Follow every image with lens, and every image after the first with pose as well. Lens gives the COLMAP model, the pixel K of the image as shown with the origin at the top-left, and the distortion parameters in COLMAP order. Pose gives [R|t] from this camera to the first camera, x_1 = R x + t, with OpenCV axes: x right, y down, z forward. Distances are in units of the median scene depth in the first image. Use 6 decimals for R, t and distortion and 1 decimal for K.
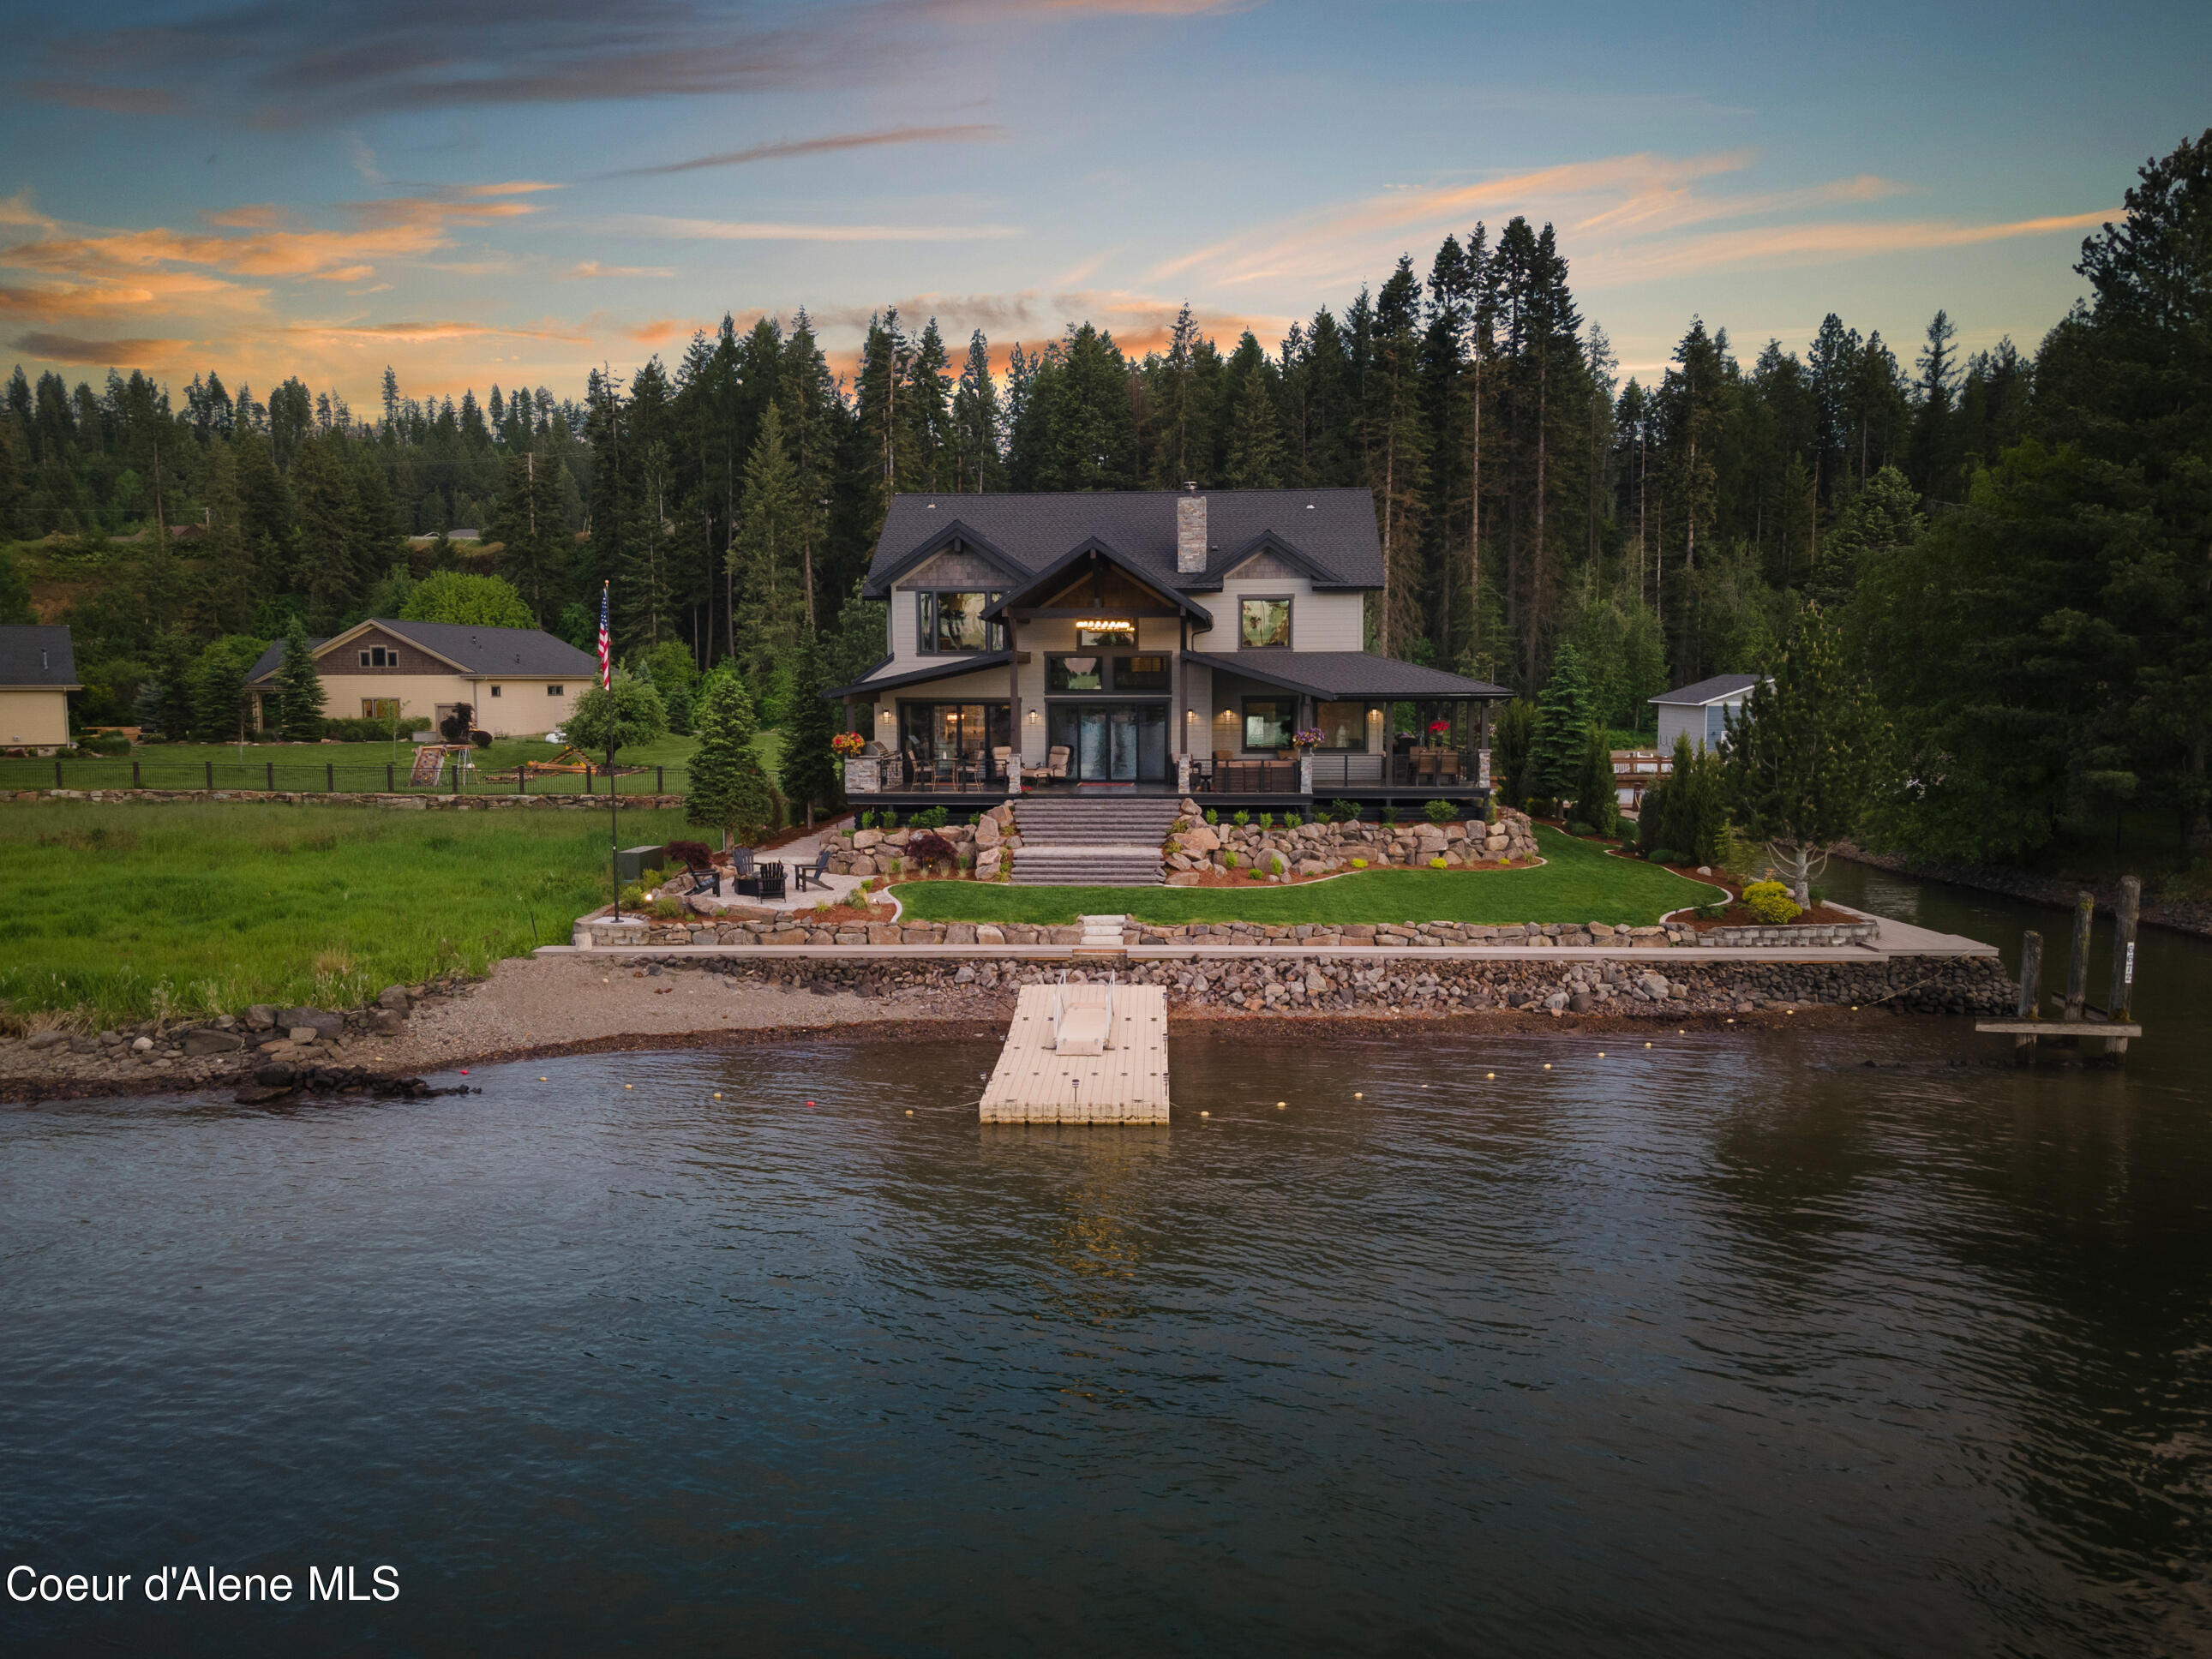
lens RADIAL K [[1578.3, 0, 1114.5], [0, 1578.3, 824.4], [0, 0, 1]] dist [0.023179, 0.002065]
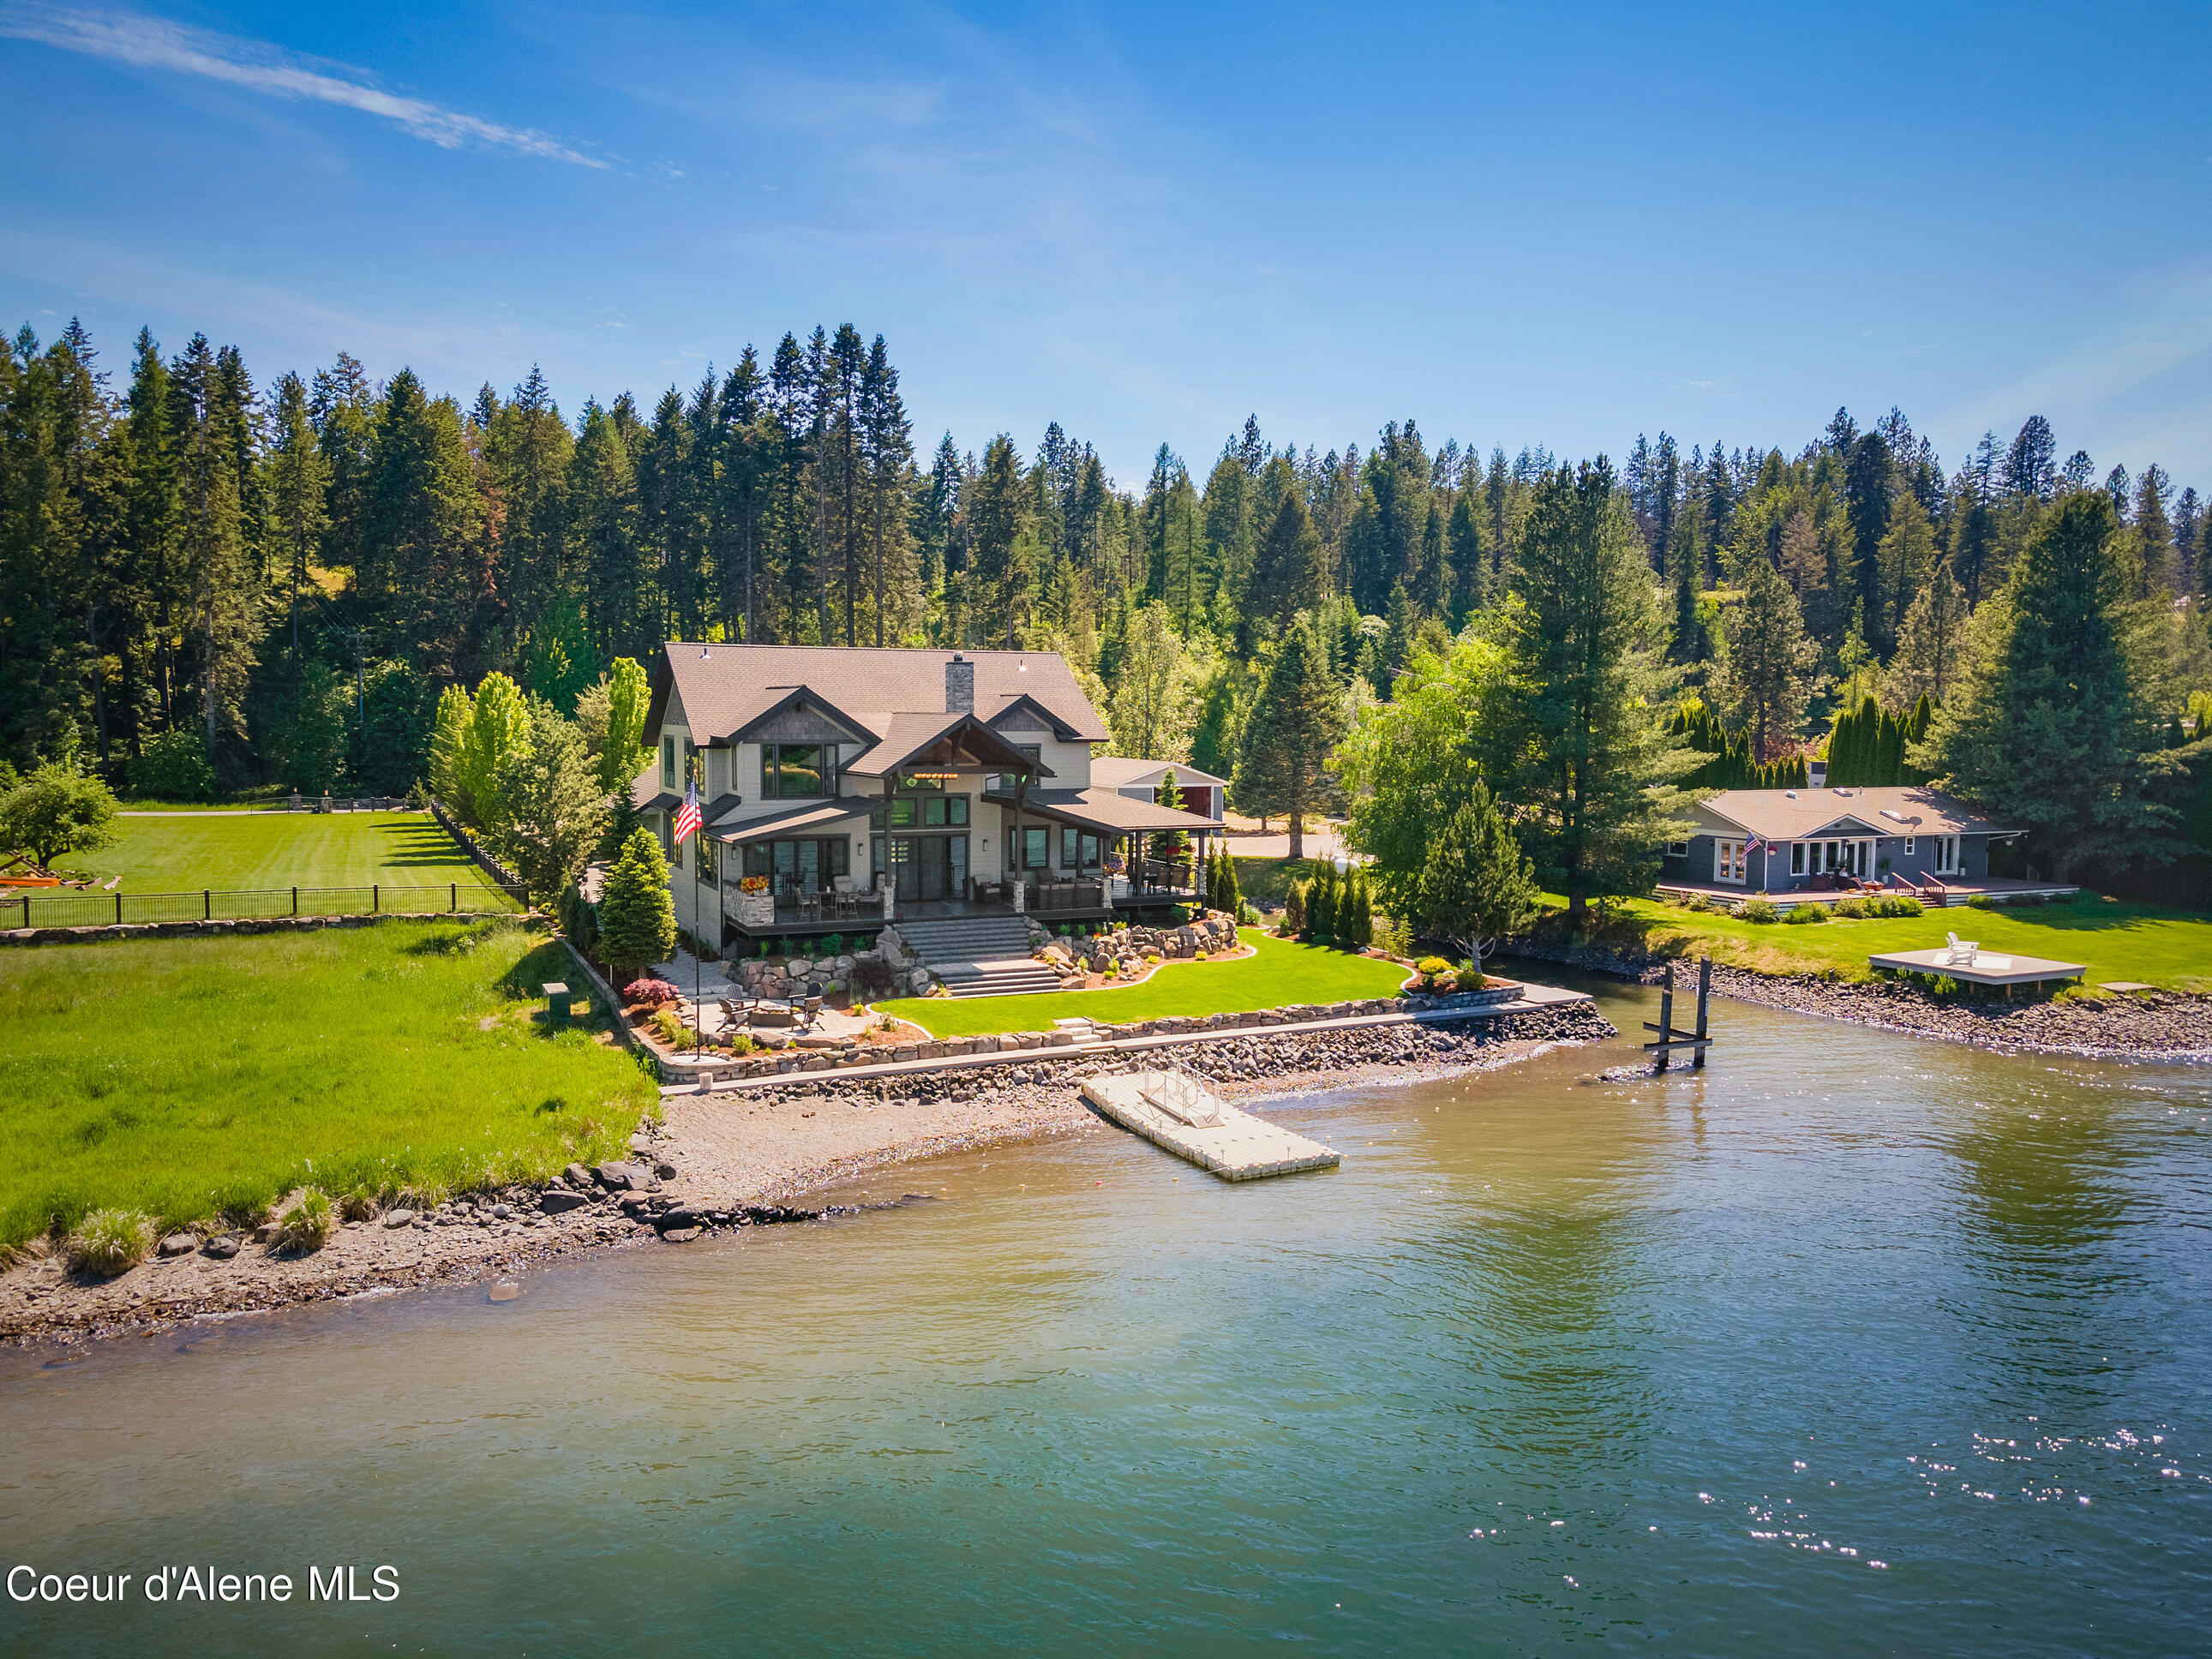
lens RADIAL K [[1581.3, 0, 1112.3], [0, 1581.3, 827.4], [0, 0, 1]] dist [0.021198, -0.000709]
pose [[0.871445, -0.025218, 0.489845, -0.201617], [0.034541, 0.999353, -0.010001, -0.028694], [-0.489276, 0.025635, 0.871752, -0.053436]]
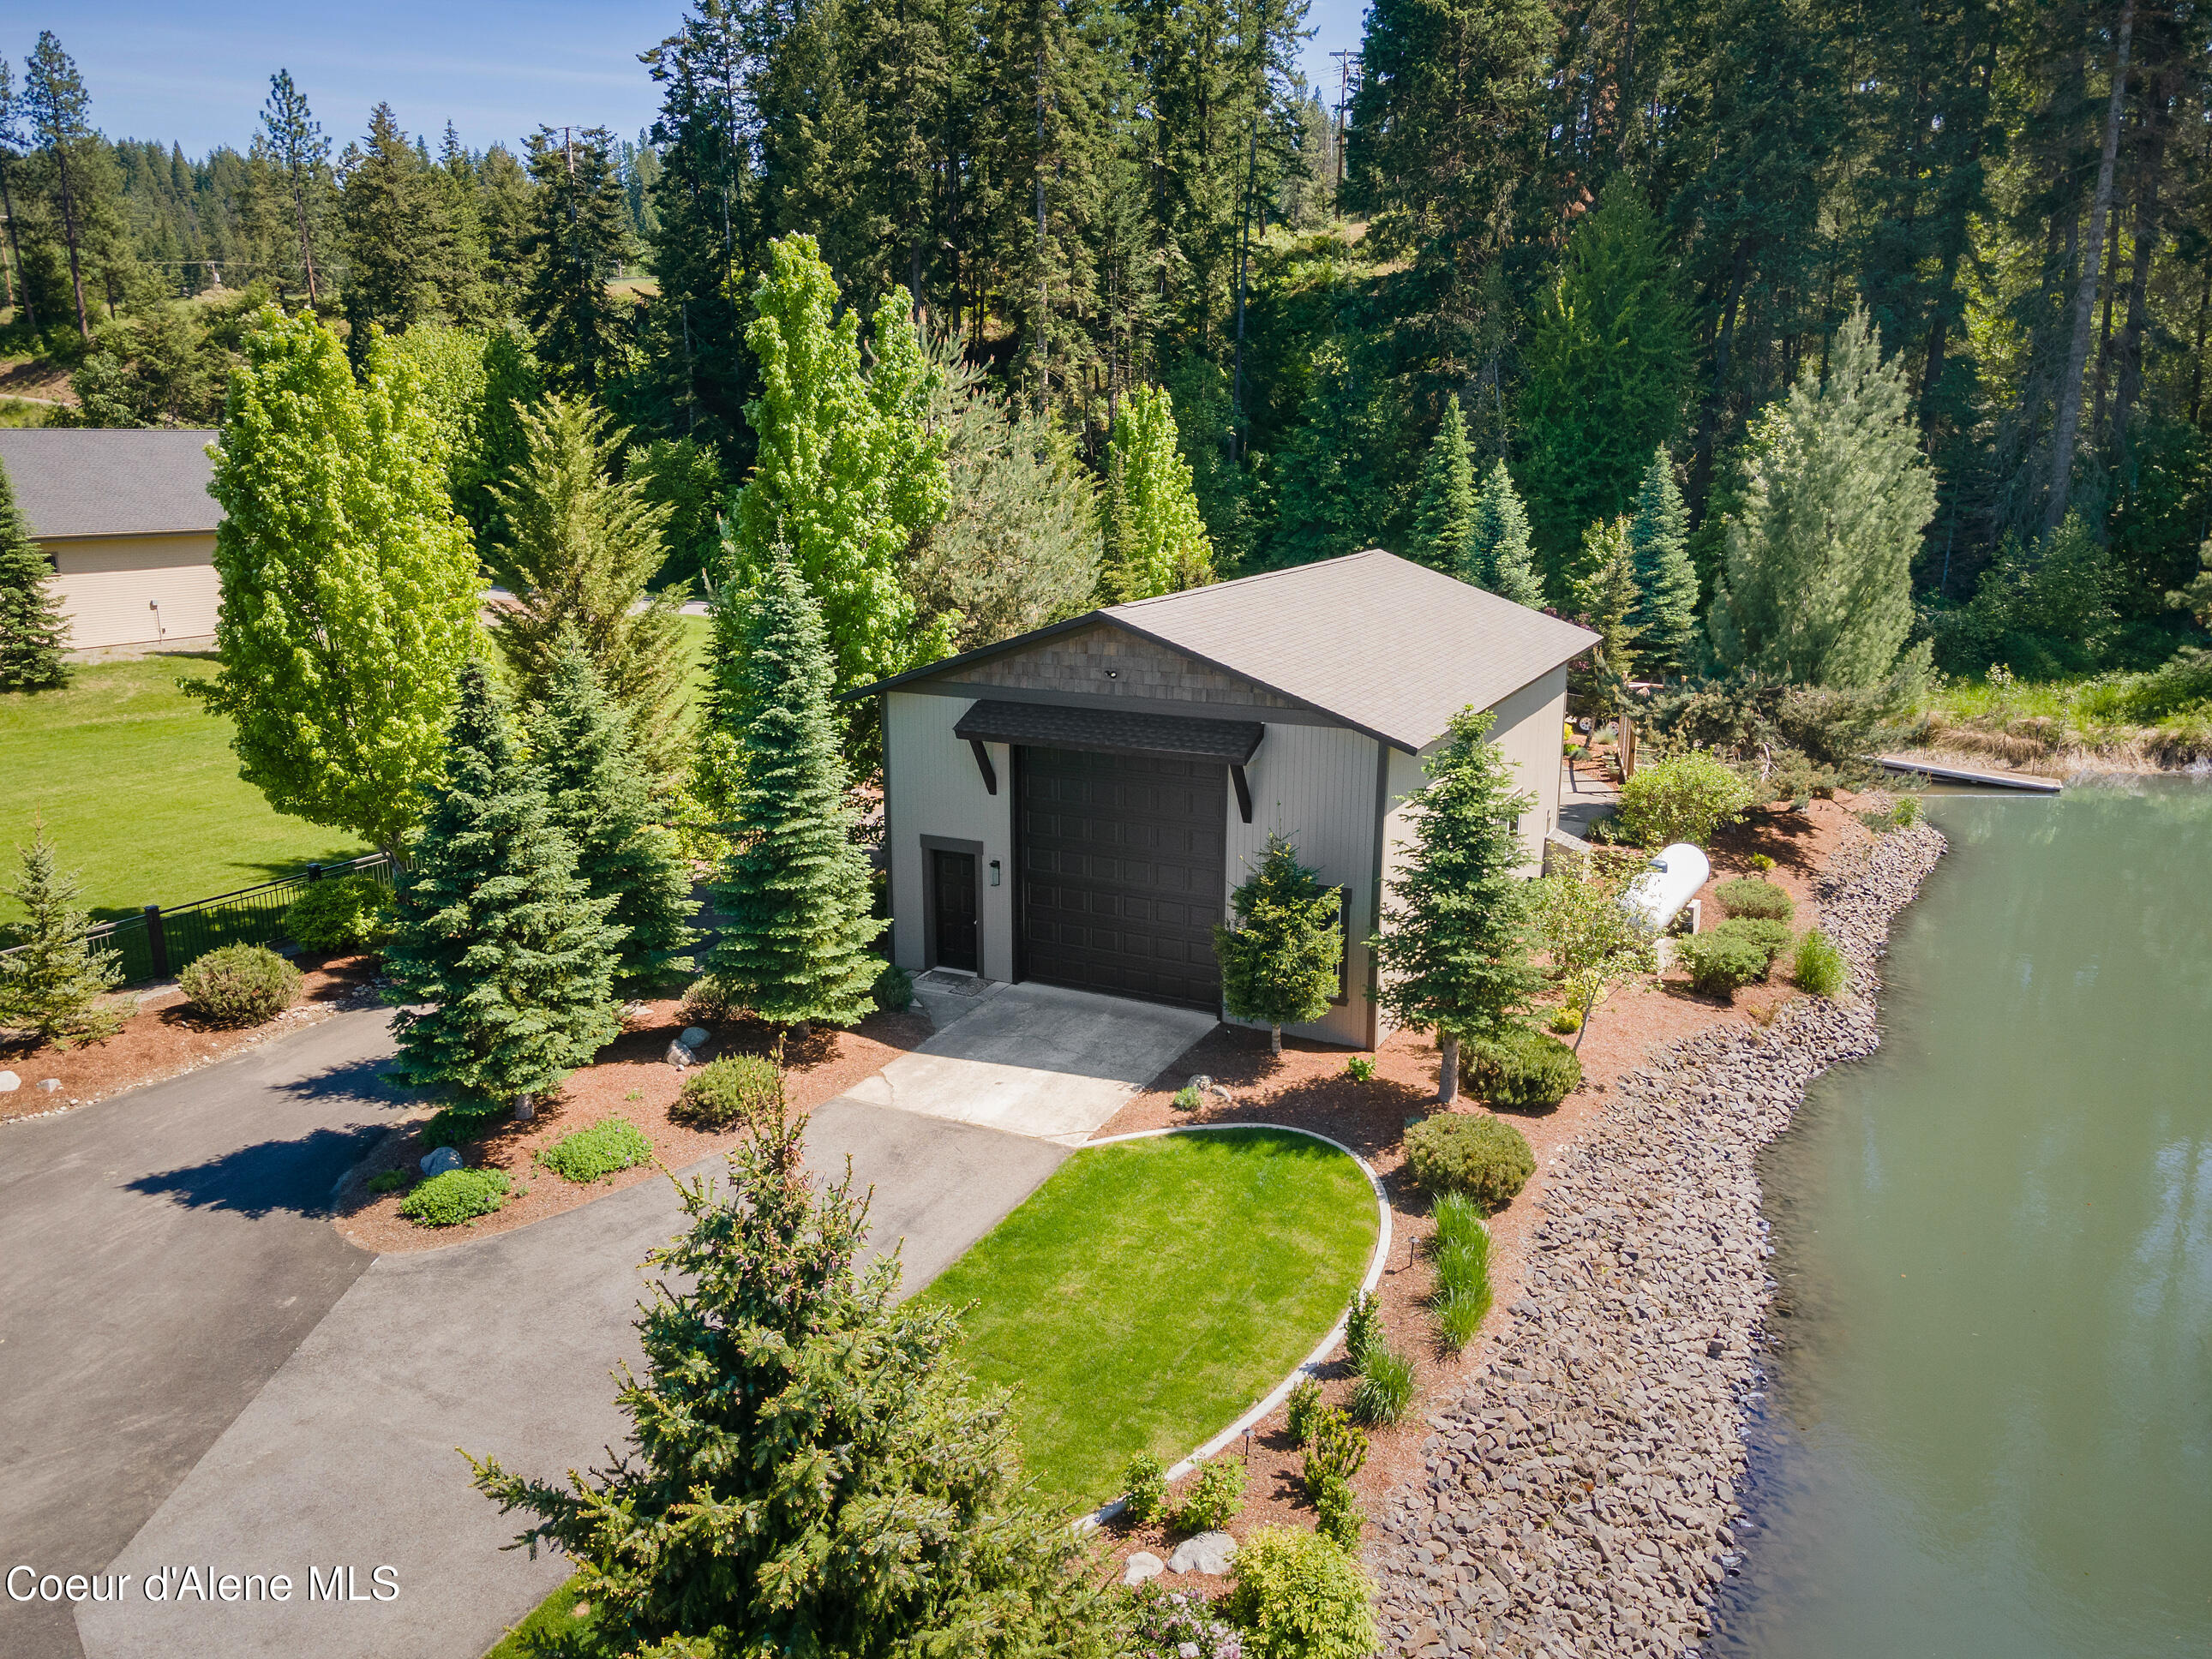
lens RADIAL K [[1603.5, 0, 1100.5], [0, 1603.5, 833.7], [0, 0, 1]] dist [0.020208, -0.000458]
pose [[0.918039, 0.097101, -0.384417, 0.162319], [-0.038173, 0.986690, 0.158068, -0.098670], [0.394649, -0.130438, 0.909526, 0.694744]]
